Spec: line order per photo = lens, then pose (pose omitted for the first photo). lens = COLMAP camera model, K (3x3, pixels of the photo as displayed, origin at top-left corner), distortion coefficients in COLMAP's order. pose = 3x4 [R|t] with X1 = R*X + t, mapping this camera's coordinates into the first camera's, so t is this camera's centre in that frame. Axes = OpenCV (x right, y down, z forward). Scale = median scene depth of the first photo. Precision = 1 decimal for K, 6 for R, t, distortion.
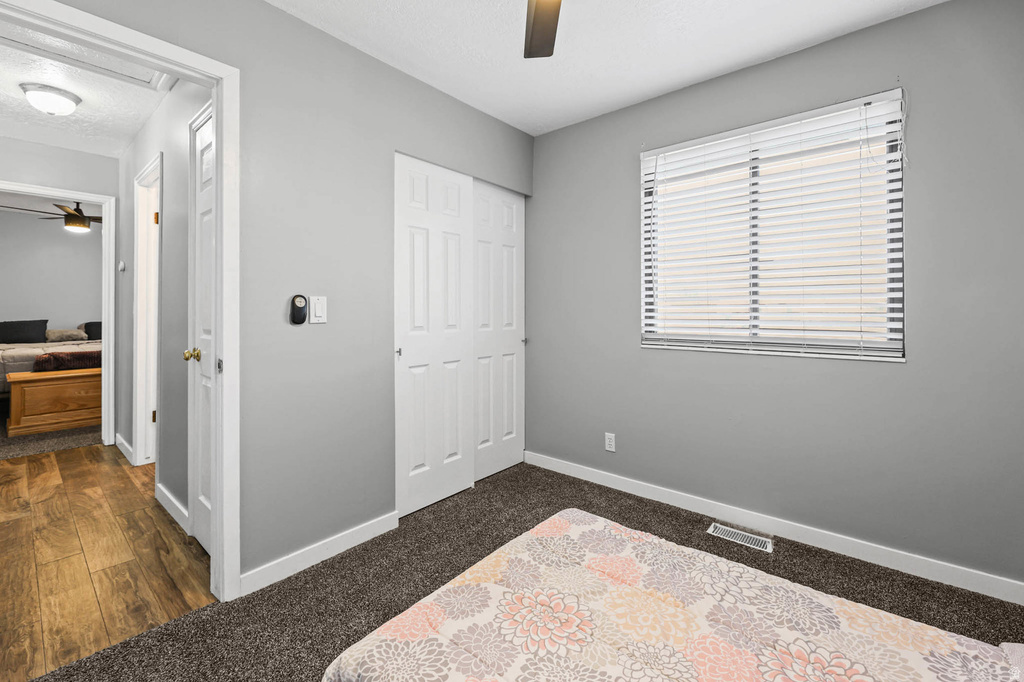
lens RADIAL K [[426.4, 0, 506.3], [0, 426.4, 310.4], [0, 0, 1]] dist [-0.000893, -0.002996]
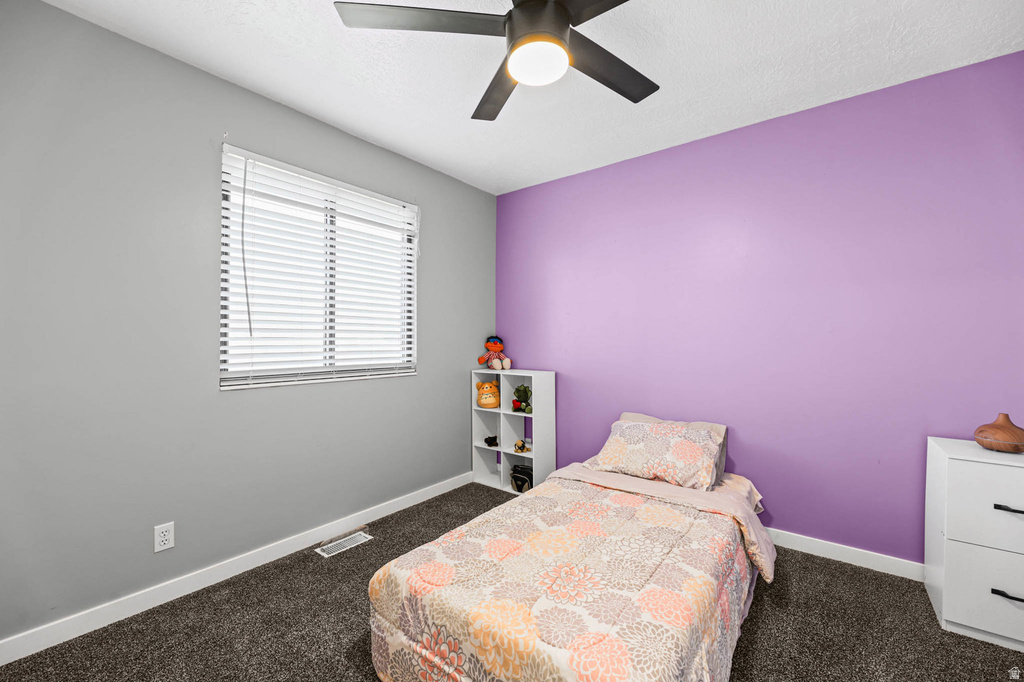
lens RADIAL K [[419.0, 0, 512.0], [0, 419.0, 341.0], [0, 0, 1]] dist [-0.001153, -0.000515]
pose [[-0.055528, 0.001021, 0.998457, -0.631560], [0.000796, 0.999999, -0.000978, -0.004809], [-0.998457, 0.000741, -0.055528, 0.666879]]
